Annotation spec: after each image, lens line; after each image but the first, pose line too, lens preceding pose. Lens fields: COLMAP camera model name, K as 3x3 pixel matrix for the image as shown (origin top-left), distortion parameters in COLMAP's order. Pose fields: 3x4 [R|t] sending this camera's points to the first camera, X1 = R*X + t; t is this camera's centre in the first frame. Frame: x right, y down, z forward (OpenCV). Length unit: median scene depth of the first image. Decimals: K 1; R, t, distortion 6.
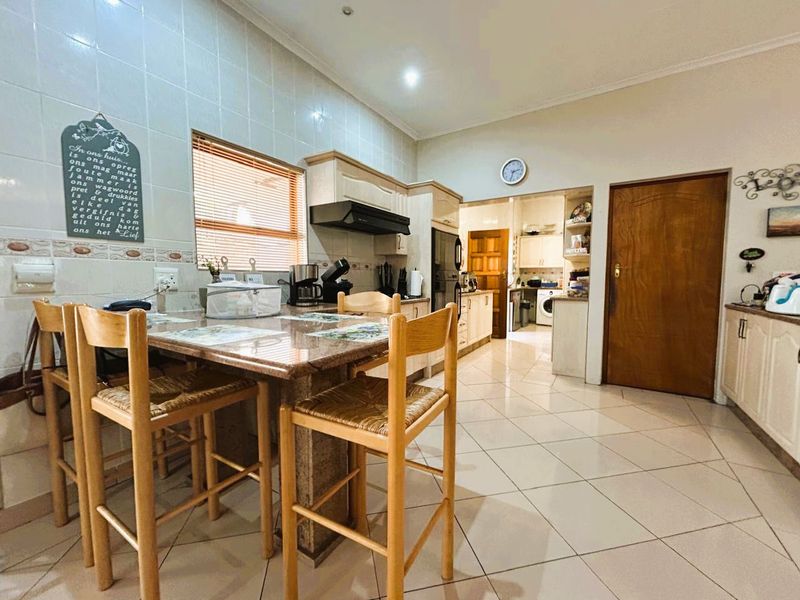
lens RADIAL K [[337.0, 0, 392.2], [0, 337.0, 298.6], [0, 0, 1]] dist [-0.008156, 0.001104]
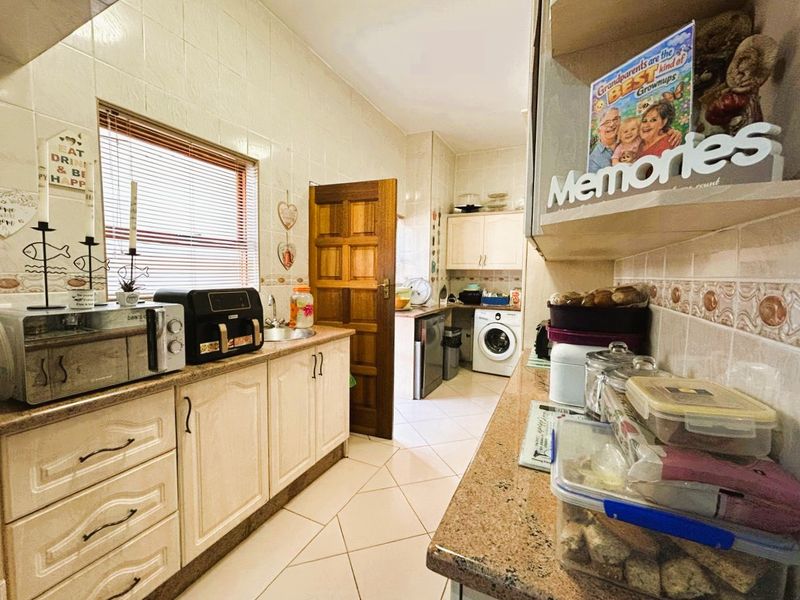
lens RADIAL K [[337.0, 0, 369.3], [0, 337.0, 299.6], [0, 0, 1]] dist [-0.008156, 0.001104]
pose [[0.998388, 0.000878, 0.056742, 0.458339], [-0.001494, 0.999940, 0.010822, -0.098284], [-0.056729, -0.010889, 0.998330, 0.924162]]
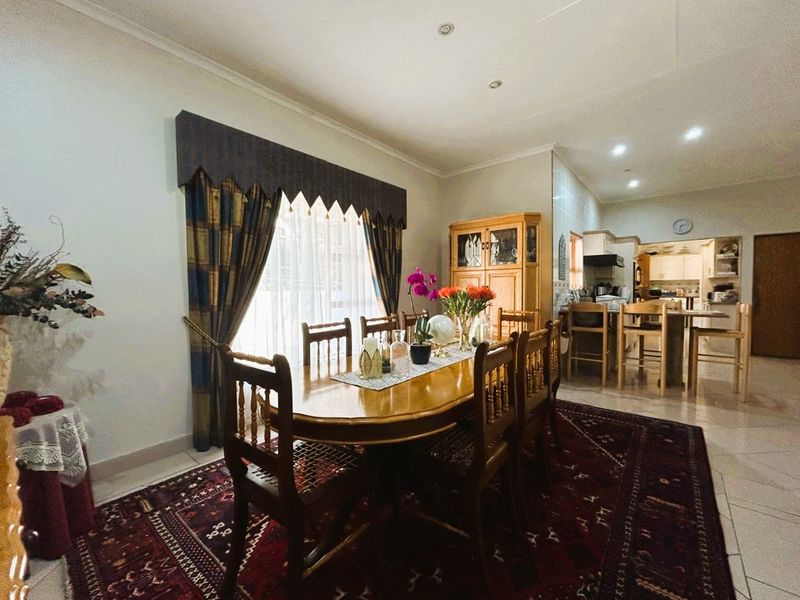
lens RADIAL K [[337.0, 0, 384.8], [0, 337.0, 292.8], [0, 0, 1]] dist [-0.008156, 0.001104]
pose [[0.991734, -0.013496, -0.127597, -0.904743], [0.007859, 0.998975, -0.044580, 0.008100], [0.128068, 0.043209, 0.990824, -0.819851]]
